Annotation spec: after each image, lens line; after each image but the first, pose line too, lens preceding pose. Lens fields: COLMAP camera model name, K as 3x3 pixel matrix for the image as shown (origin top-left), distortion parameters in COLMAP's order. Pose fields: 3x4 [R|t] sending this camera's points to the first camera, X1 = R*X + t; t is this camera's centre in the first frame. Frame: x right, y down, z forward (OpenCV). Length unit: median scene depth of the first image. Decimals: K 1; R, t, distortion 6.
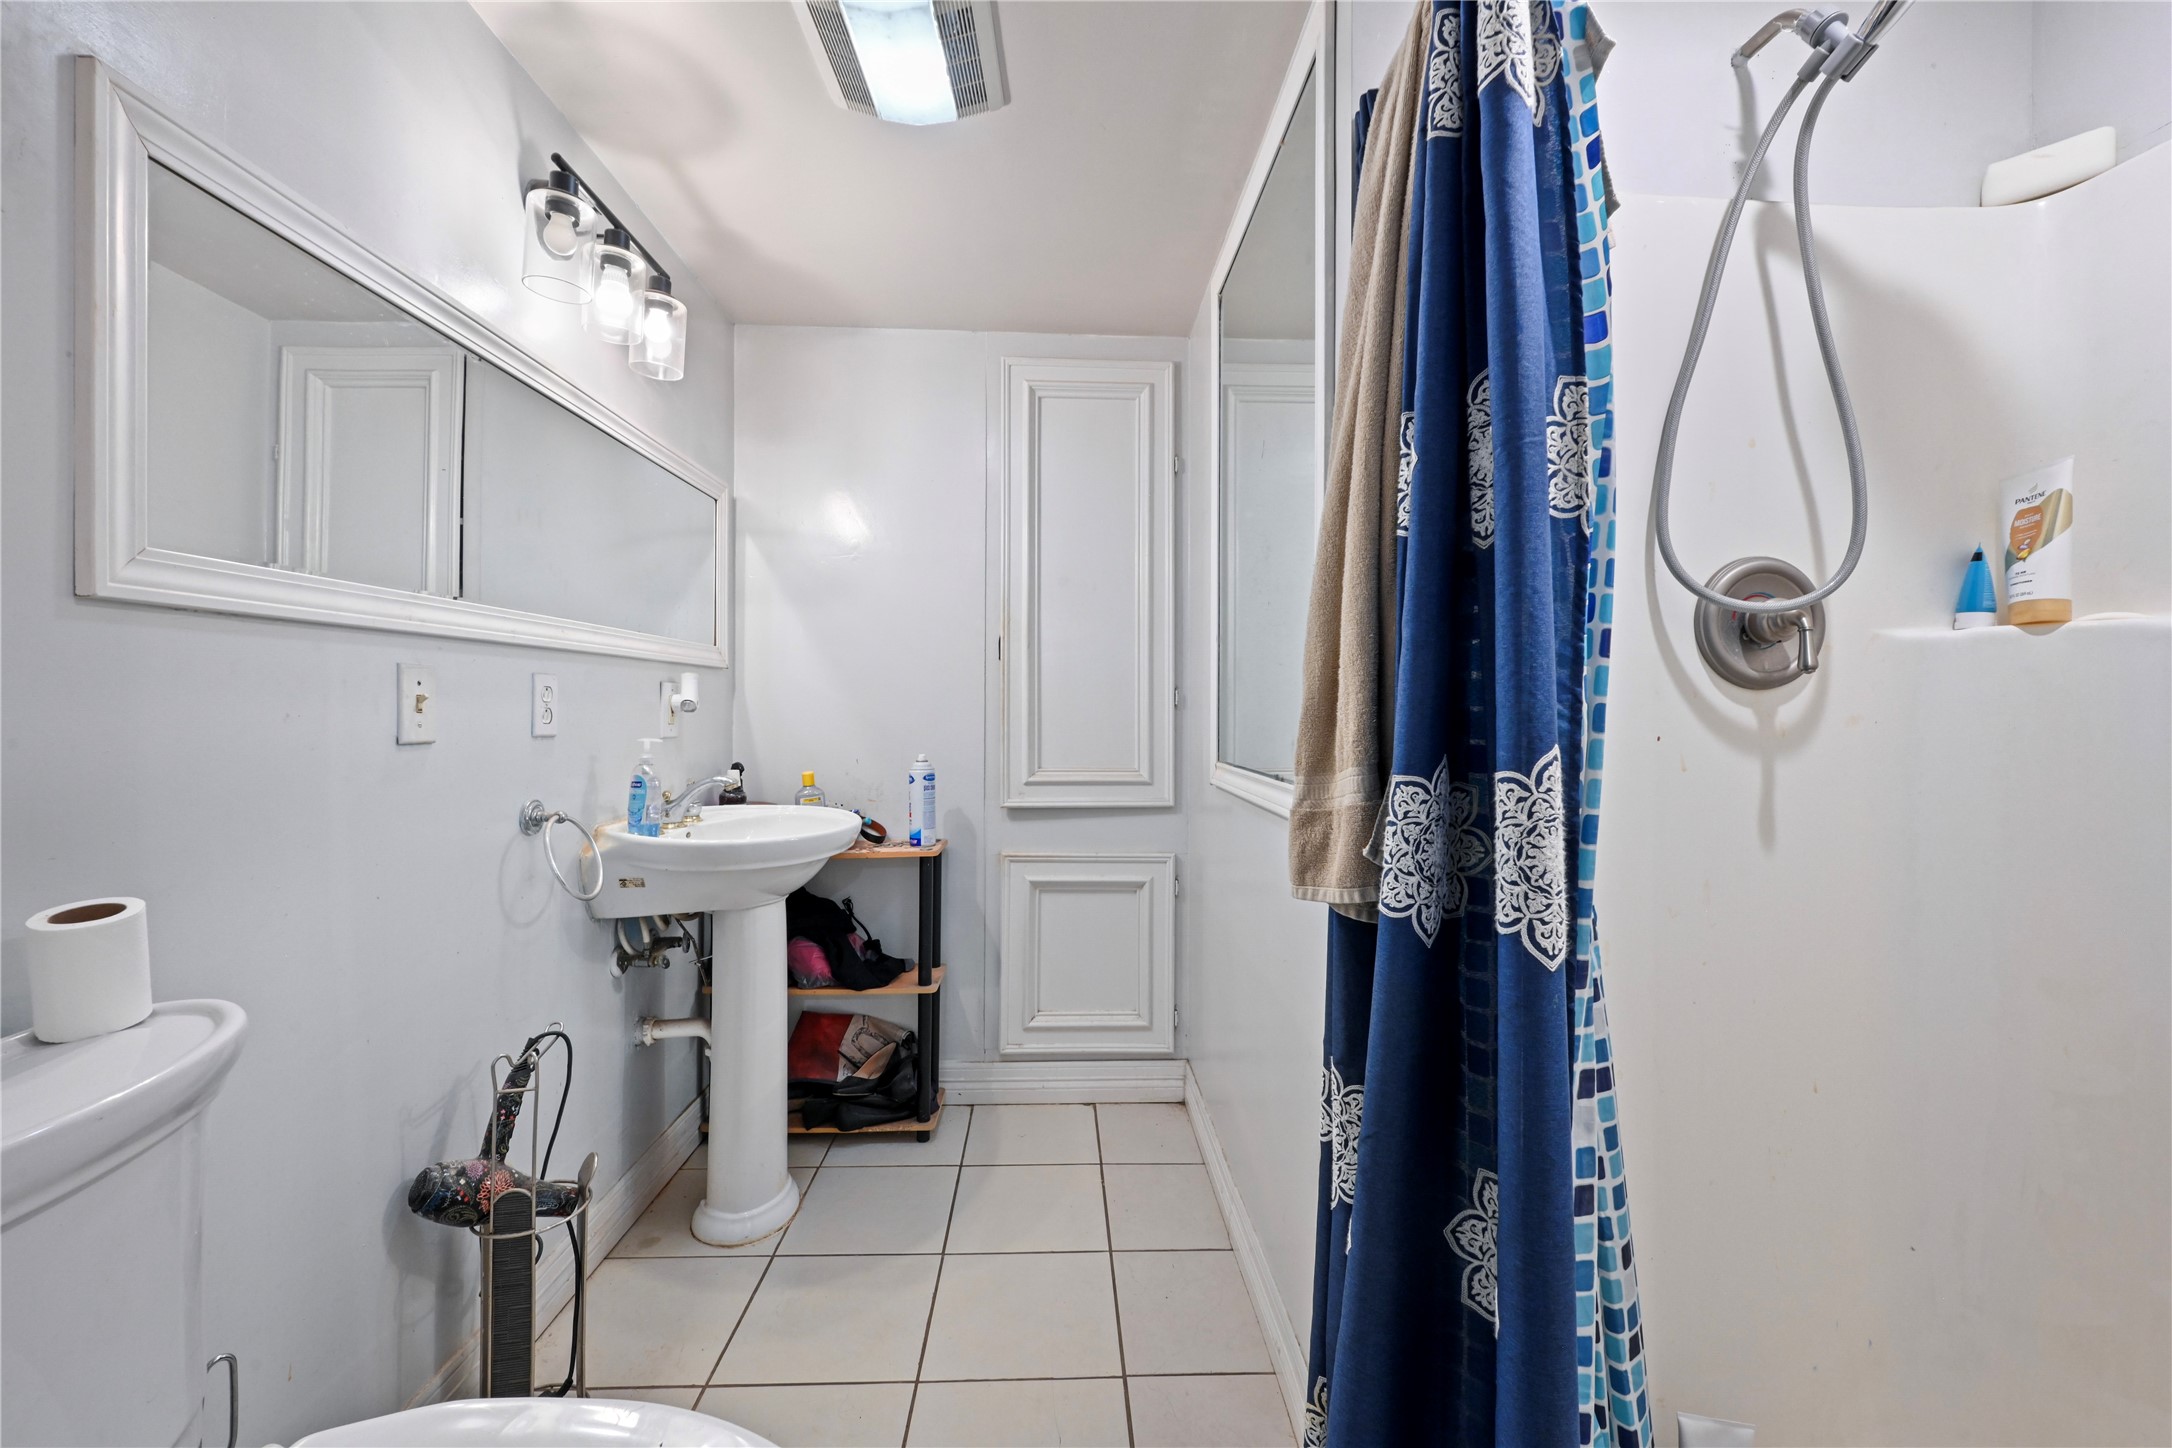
lens RADIAL K [[862.5, 0, 1084.0], [0, 862.5, 711.5], [0, 0, 1]] dist [0.000327, 0.000117]
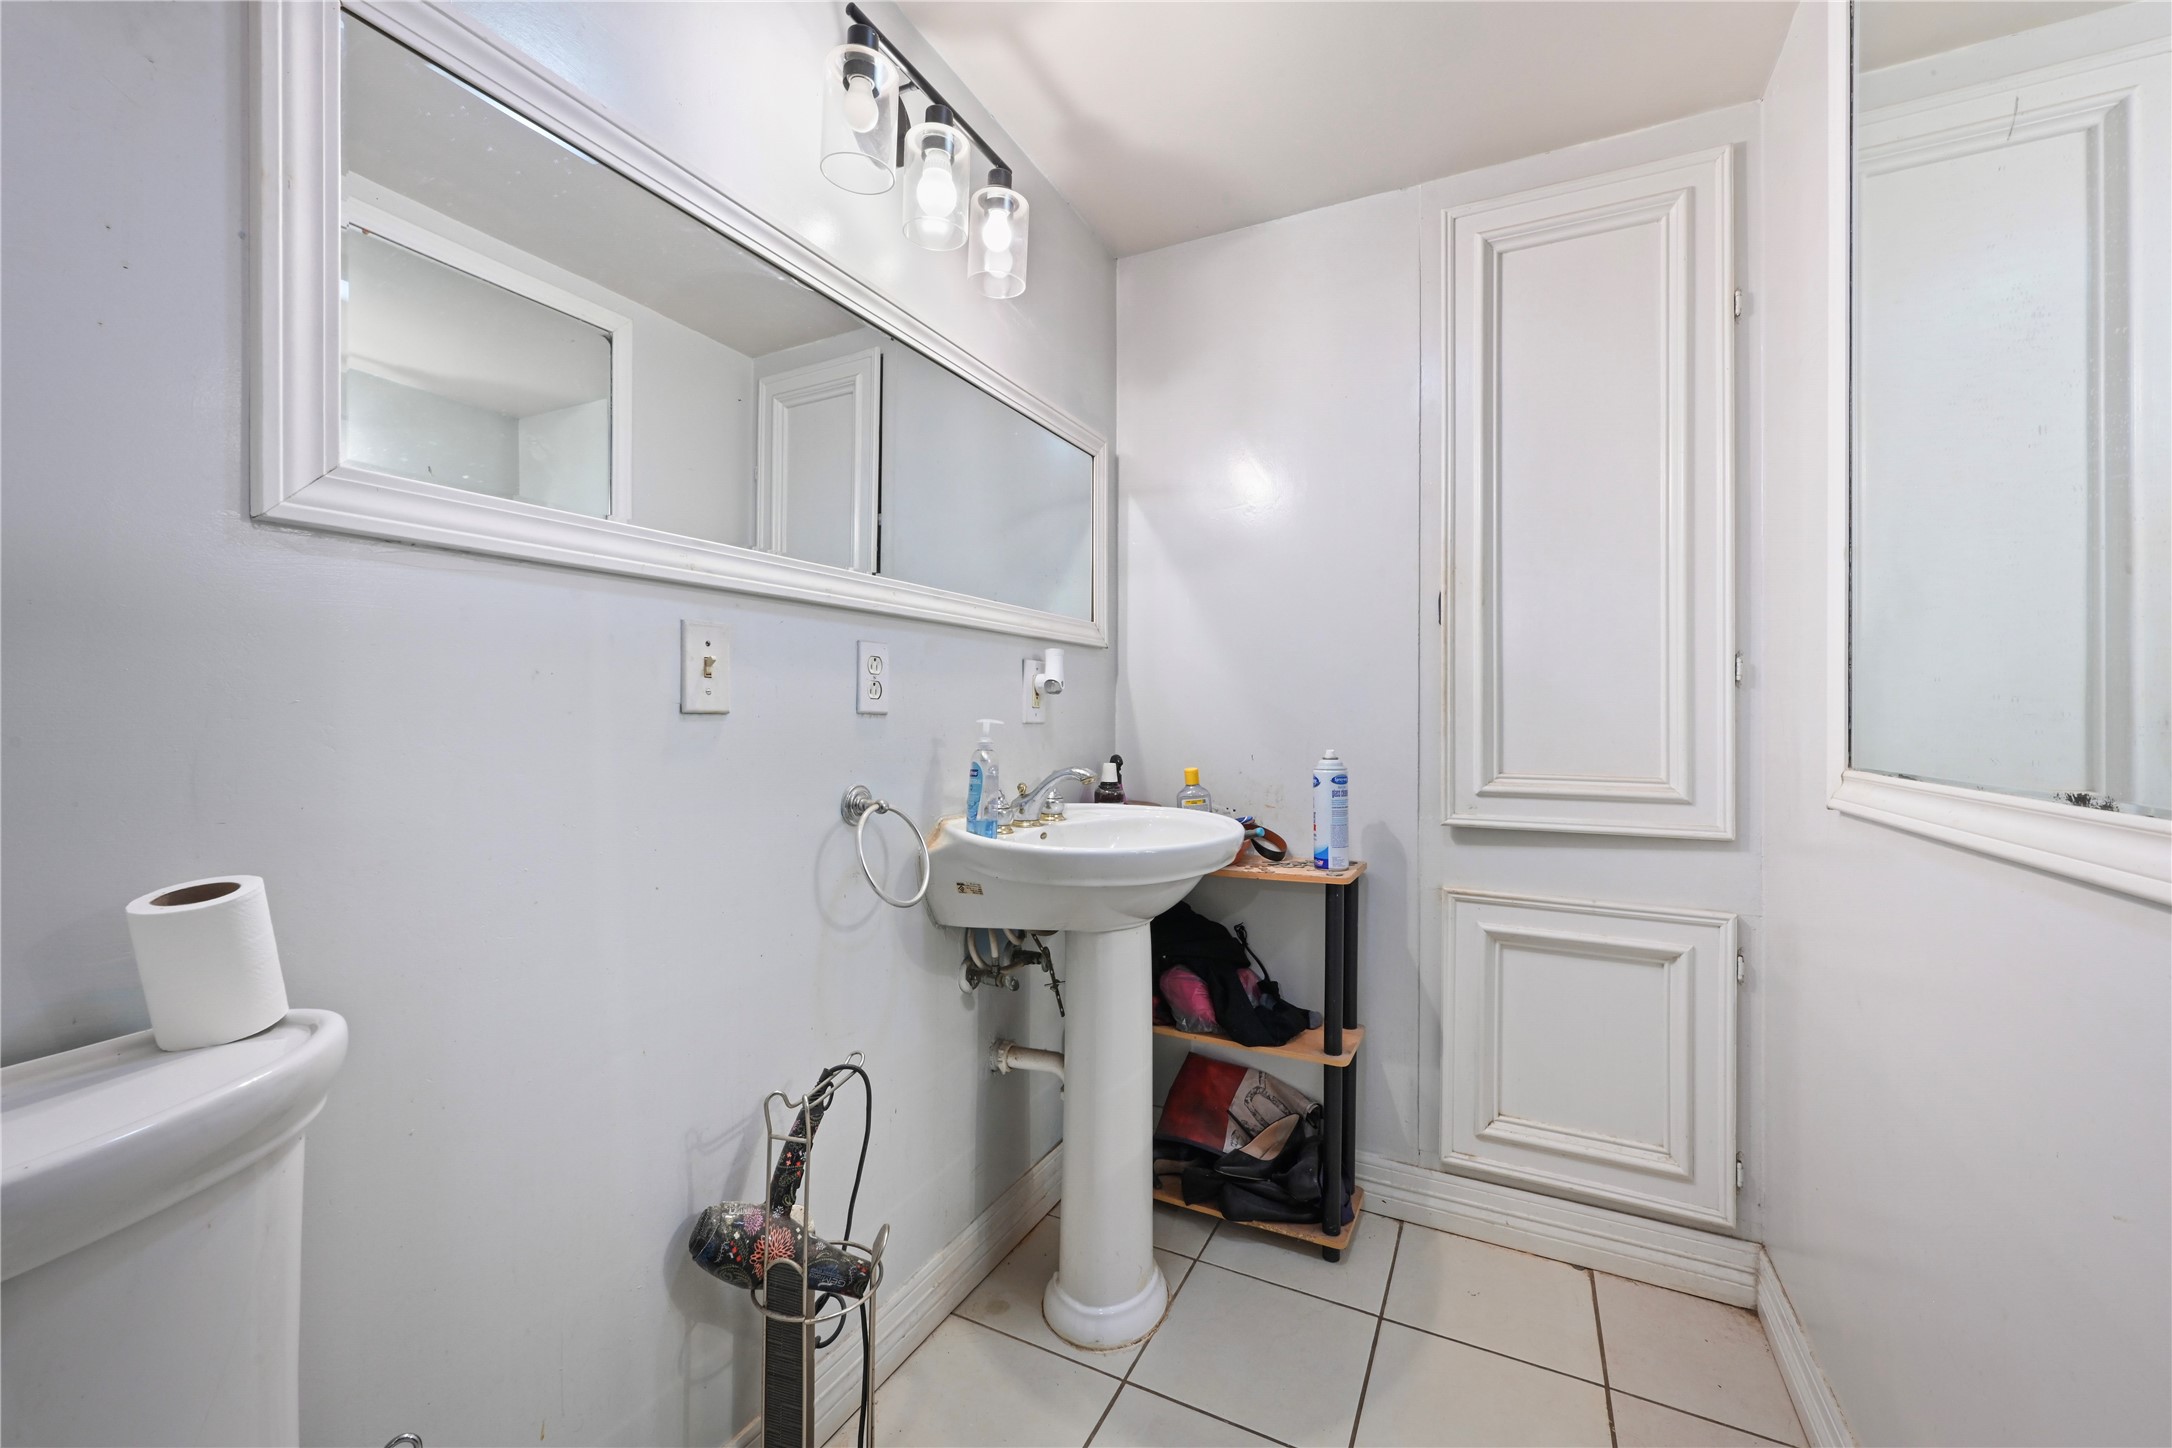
lens RADIAL K [[862.5, 0, 1084.0], [0, 862.5, 711.5], [0, 0, 1]] dist [0.000327, 0.000117]
pose [[0.876646, -0.001913, -0.481133, -0.016619], [-0.001641, 0.999974, -0.006967, 0.033119], [0.481134, 0.006897, 0.876620, 0.340667]]
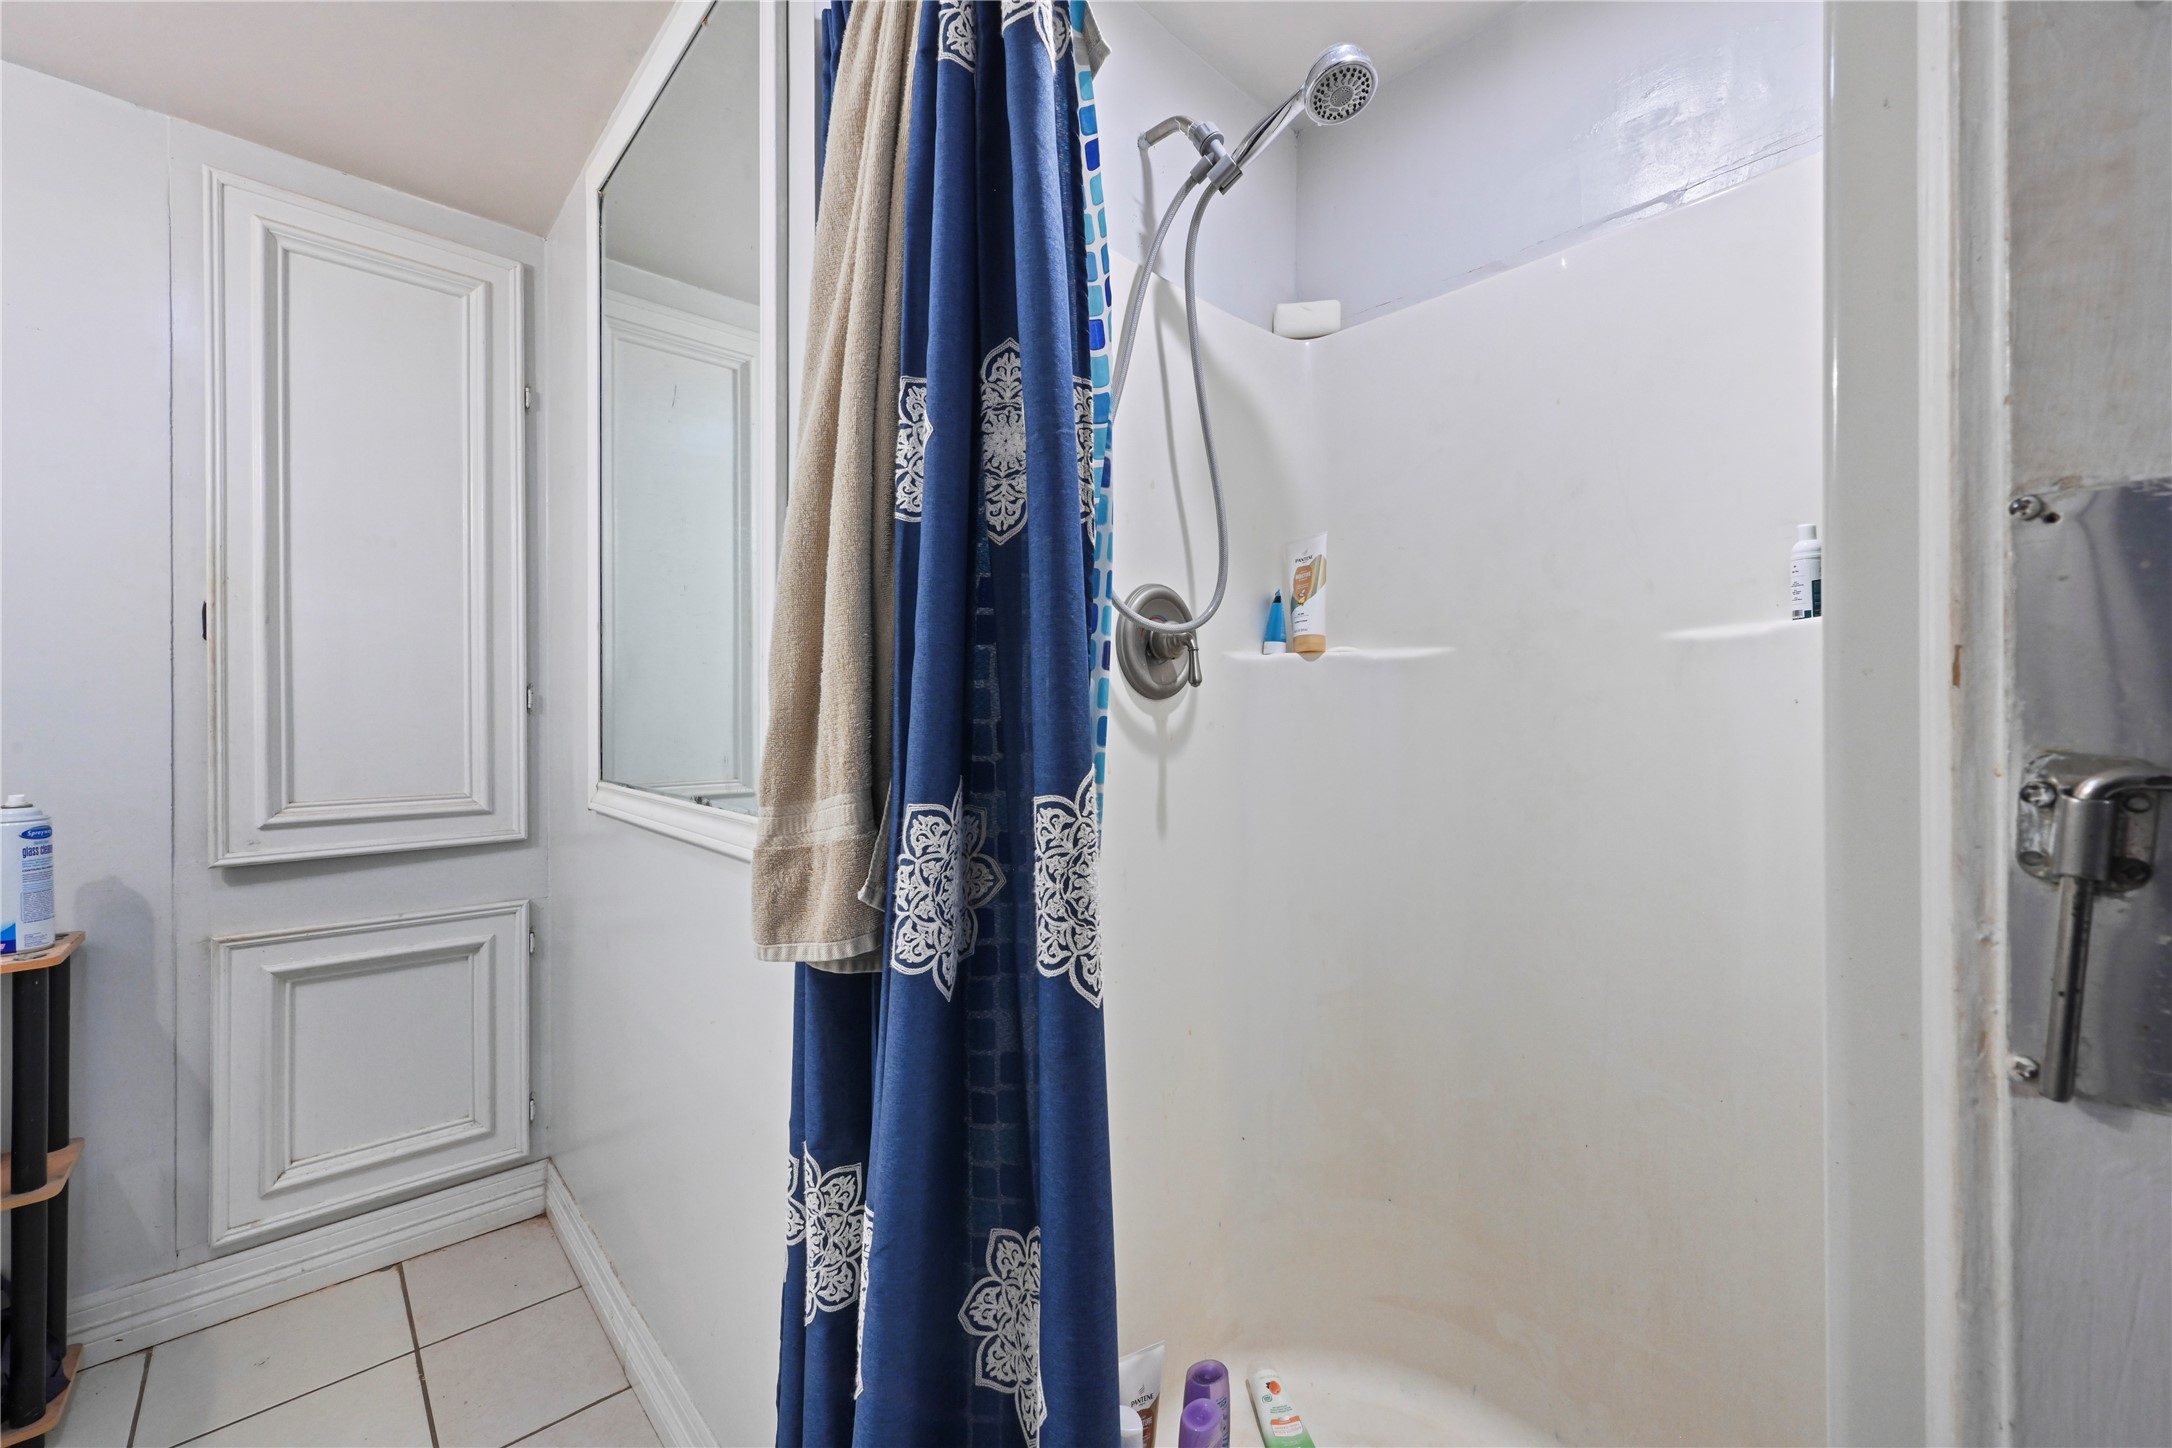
lens RADIAL K [[861.4, 0, 1087.3], [0, 861.4, 715.9], [0, 0, 1]] dist [-0.000531, 0.000458]
pose [[0.758416, -0.007260, 0.651730, -0.028700], [0.002452, 0.999963, 0.008286, -0.009554], [-0.651766, -0.004686, 0.758406, 0.137190]]
